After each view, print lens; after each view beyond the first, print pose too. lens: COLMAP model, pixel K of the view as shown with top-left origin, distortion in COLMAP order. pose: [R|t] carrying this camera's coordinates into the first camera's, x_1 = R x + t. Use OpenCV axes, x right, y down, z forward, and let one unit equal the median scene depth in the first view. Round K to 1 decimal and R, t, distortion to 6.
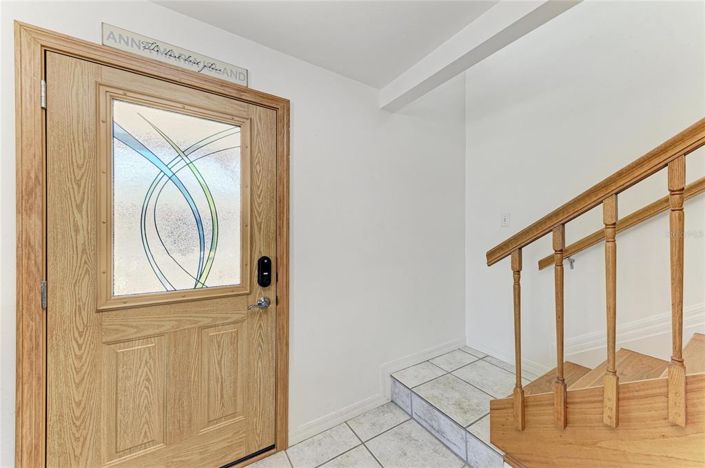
lens RADIAL K [[256.5, 0, 350.1], [0, 256.5, 233.5], [0, 0, 1]] dist [0.007870, -0.000647]
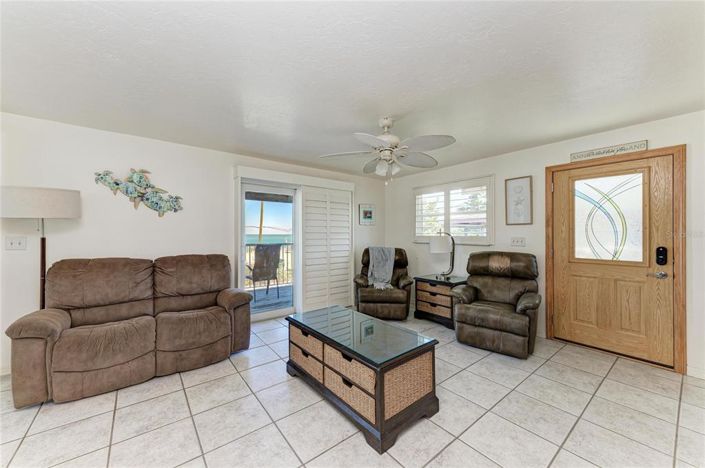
lens RADIAL K [[270.4, 0, 350.0], [0, 270.4, 234.8], [0, 0, 1]] dist [0.003481, -0.000134]
pose [[0.113679, -0.003709, -0.993511, 1.280807], [0.000930, 0.999993, -0.003627, 0.018969], [0.993517, -0.000512, 0.113681, -1.297724]]
